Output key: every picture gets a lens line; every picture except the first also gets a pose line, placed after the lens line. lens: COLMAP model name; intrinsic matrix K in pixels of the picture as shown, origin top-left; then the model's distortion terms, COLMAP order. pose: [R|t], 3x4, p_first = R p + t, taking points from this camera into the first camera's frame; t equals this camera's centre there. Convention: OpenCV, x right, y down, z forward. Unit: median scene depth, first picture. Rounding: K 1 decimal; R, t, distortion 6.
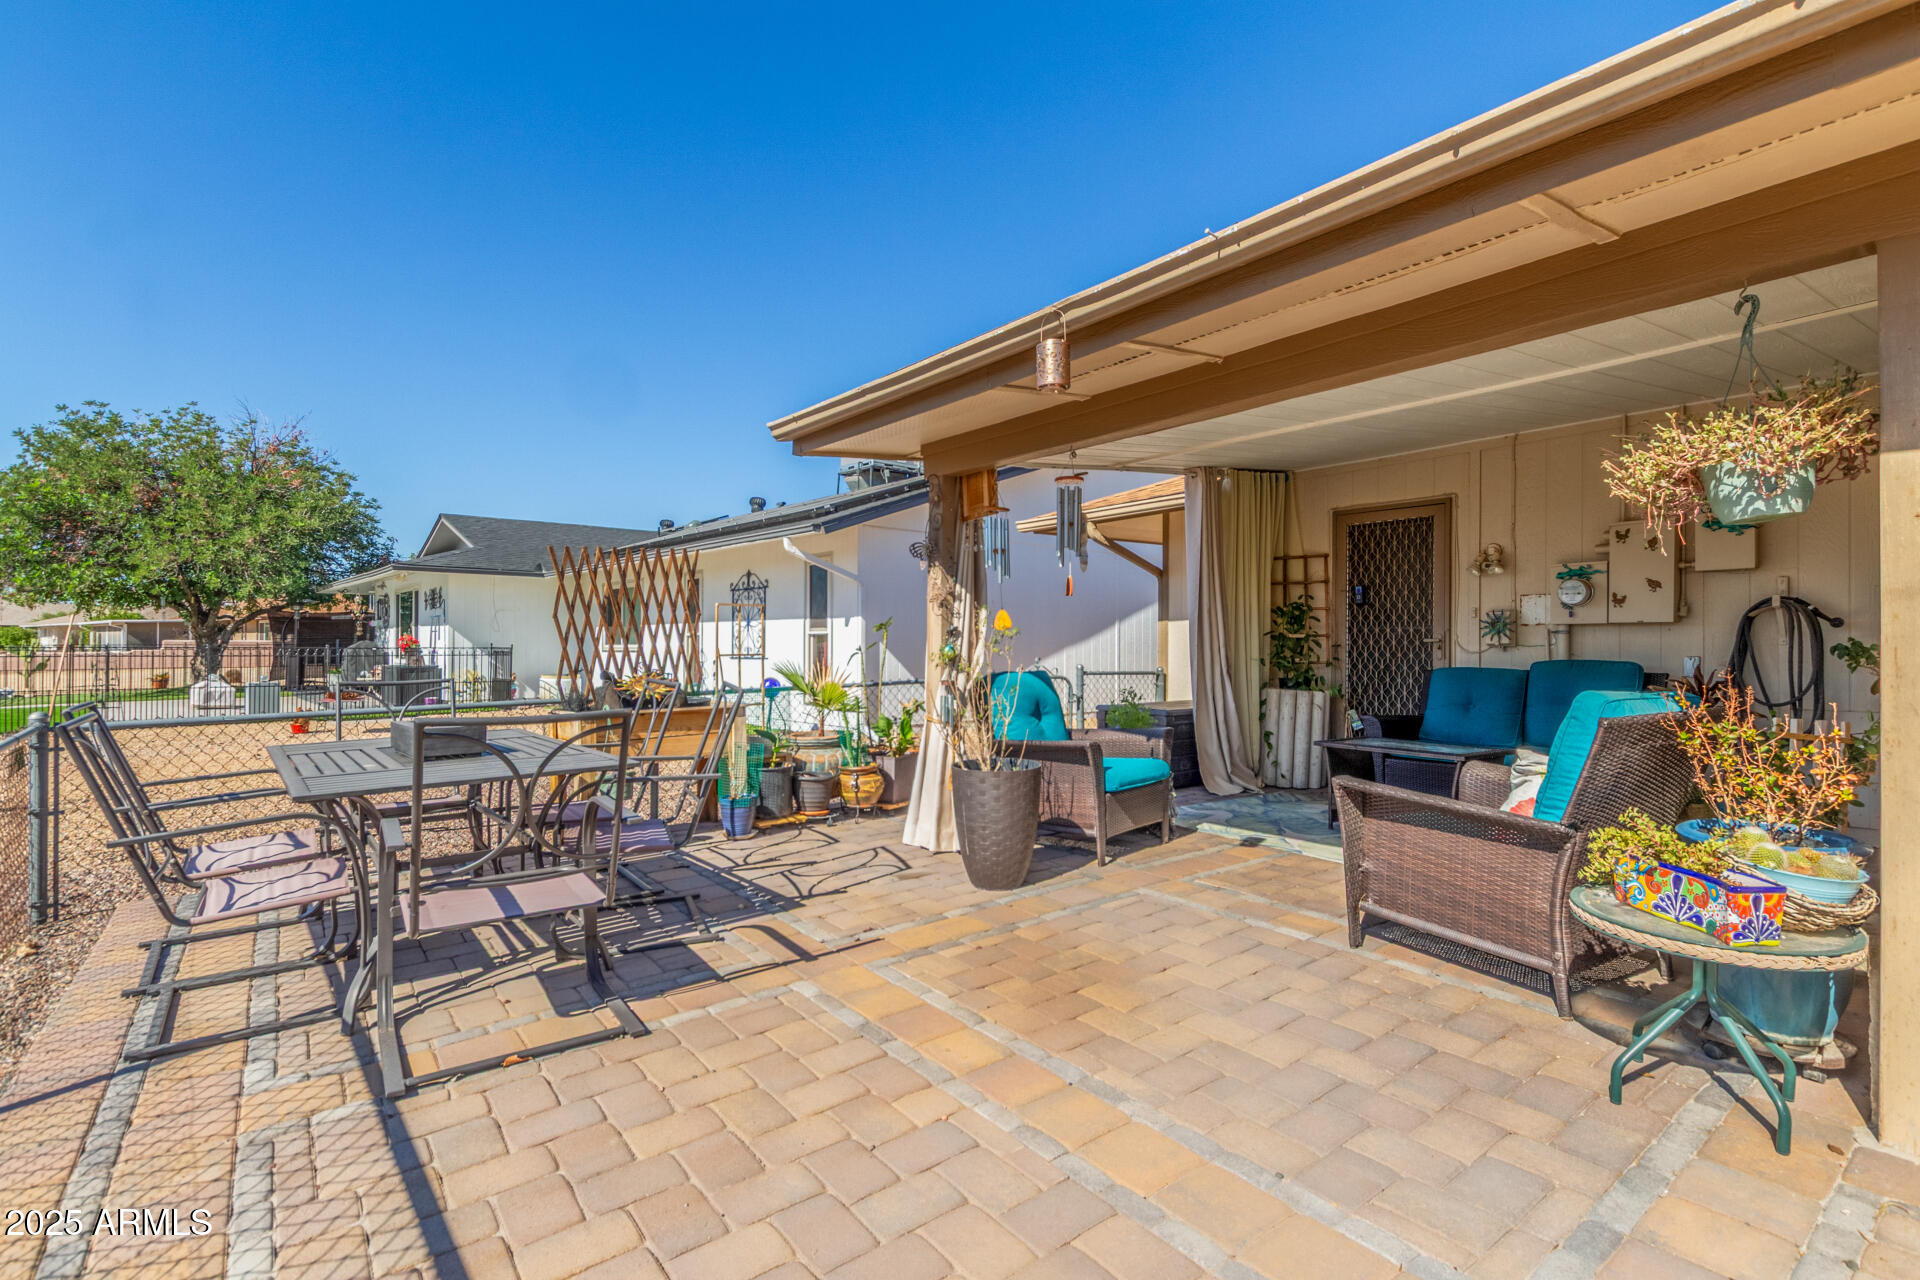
lens RADIAL K [[890.6, 0, 962.0], [0, 890.6, 645.3], [0, 0, 1]] dist [0.011915, -0.000047]
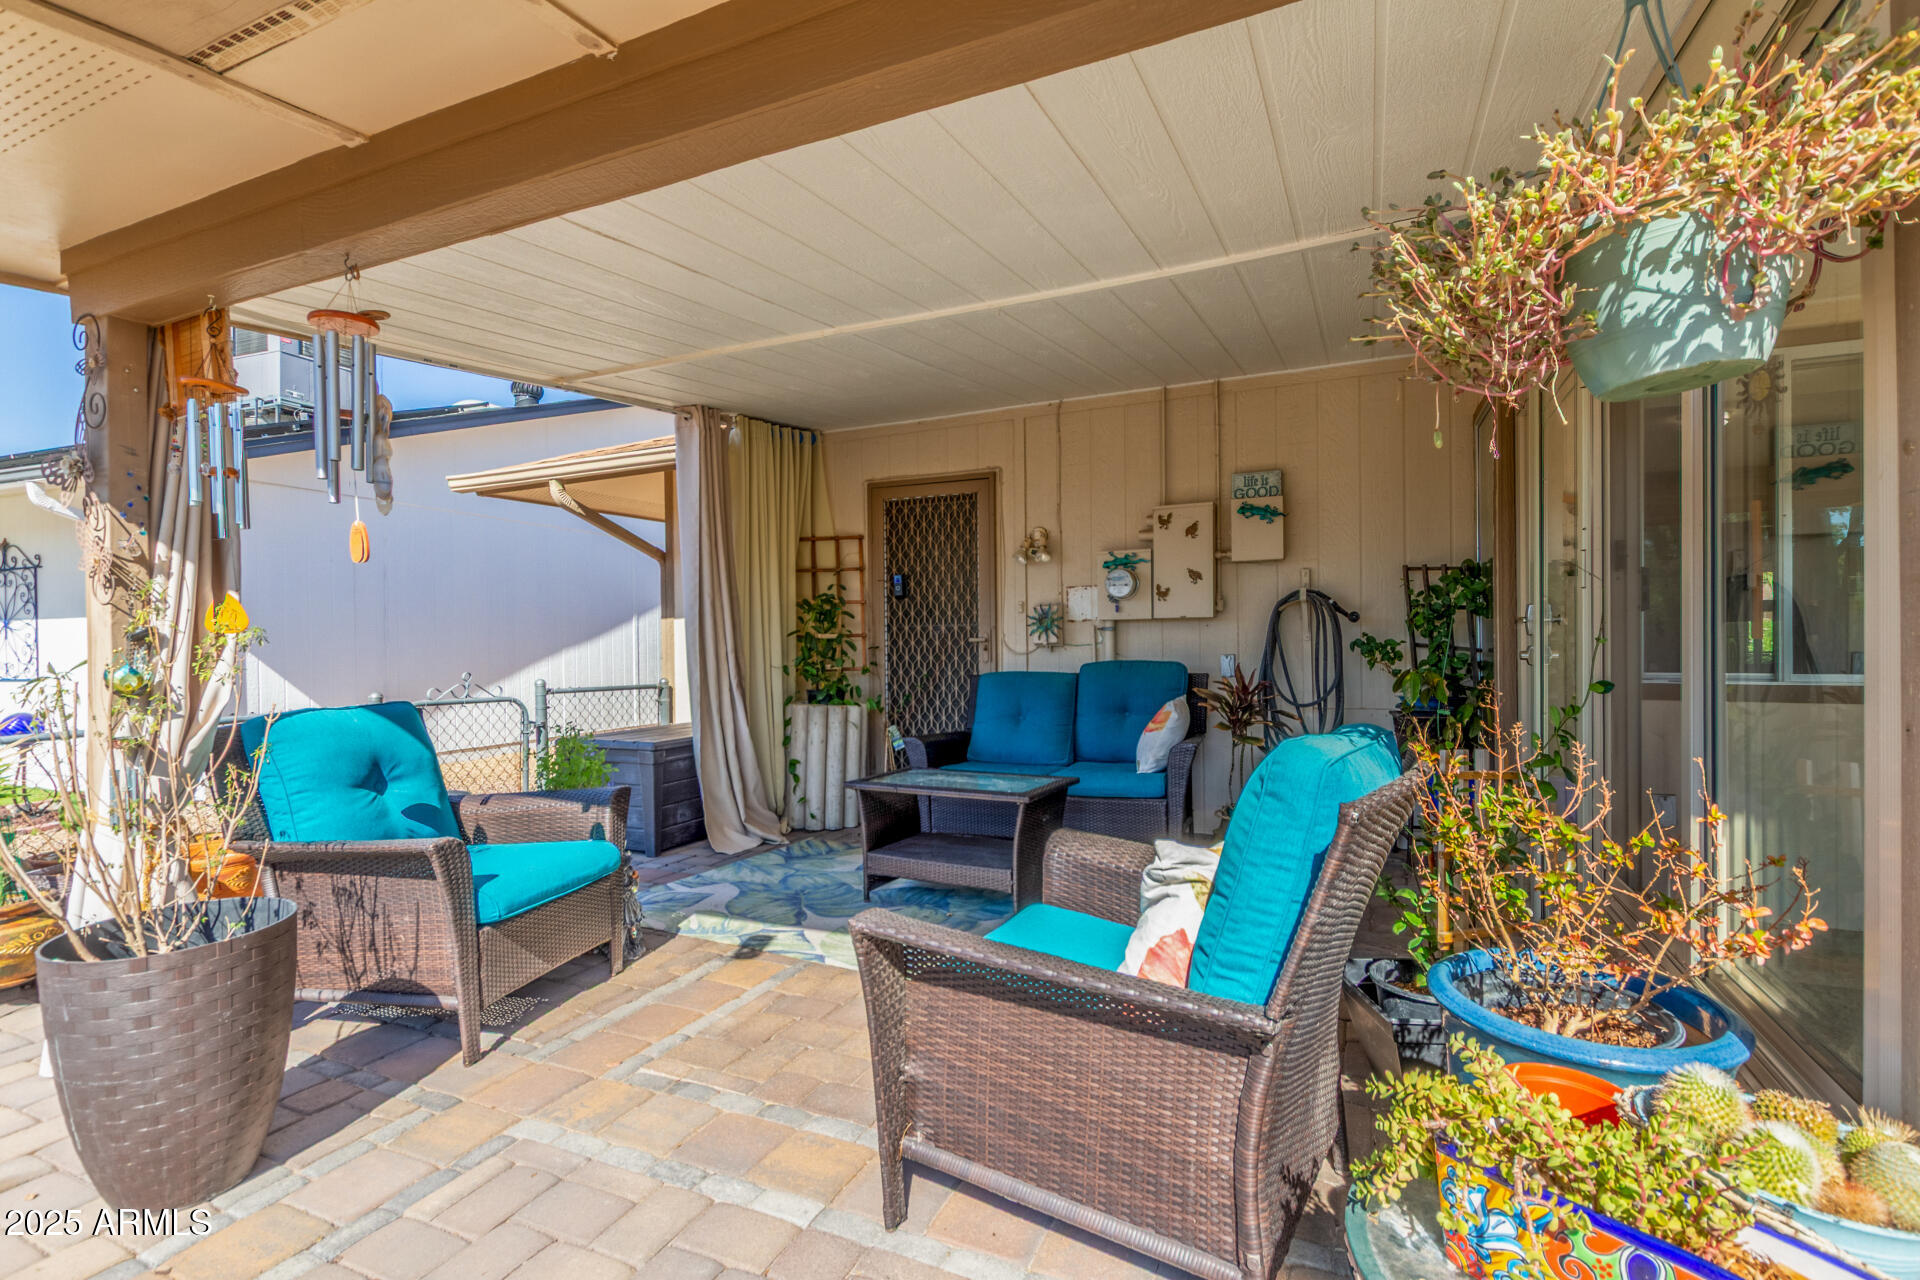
lens RADIAL K [[890.6, 0, 962.0], [0, 890.6, 645.3], [0, 0, 1]] dist [0.011915, -0.000047]
pose [[0.884178, -0.016030, 0.466874, 0.122451], [0.015699, 0.999866, 0.004599, -0.004669], [-0.466885, 0.003263, 0.884312, 0.268669]]
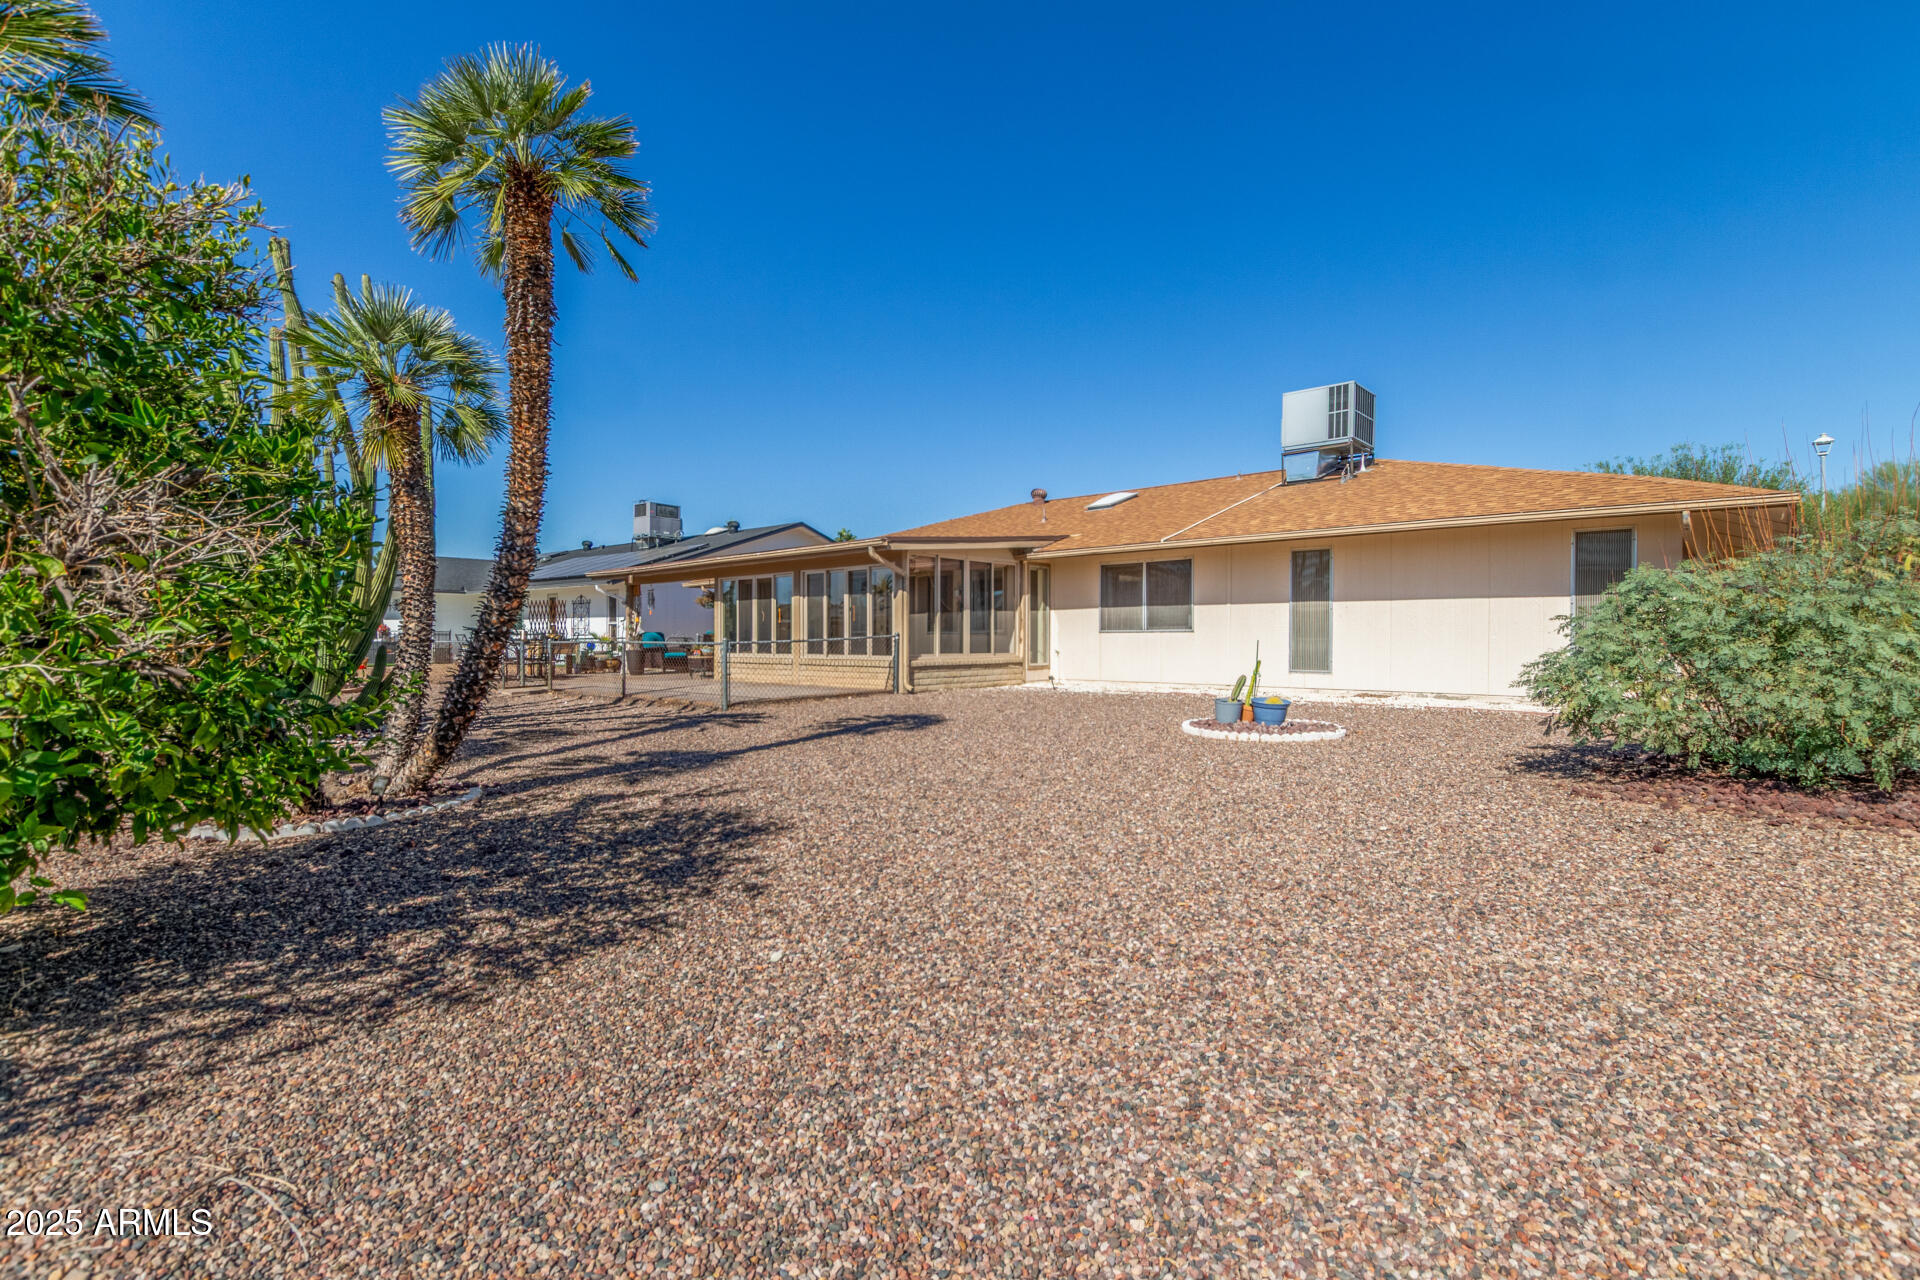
lens RADIAL K [[890.6, 0, 962.0], [0, 890.6, 645.3], [0, 0, 1]] dist [0.011915, -0.000047]
pose [[0.986236, -0.001672, 0.165334, 0.659453], [0.000942, 0.999989, 0.004495, 0.061121], [-0.165340, -0.004277, 0.986227, -2.712351]]
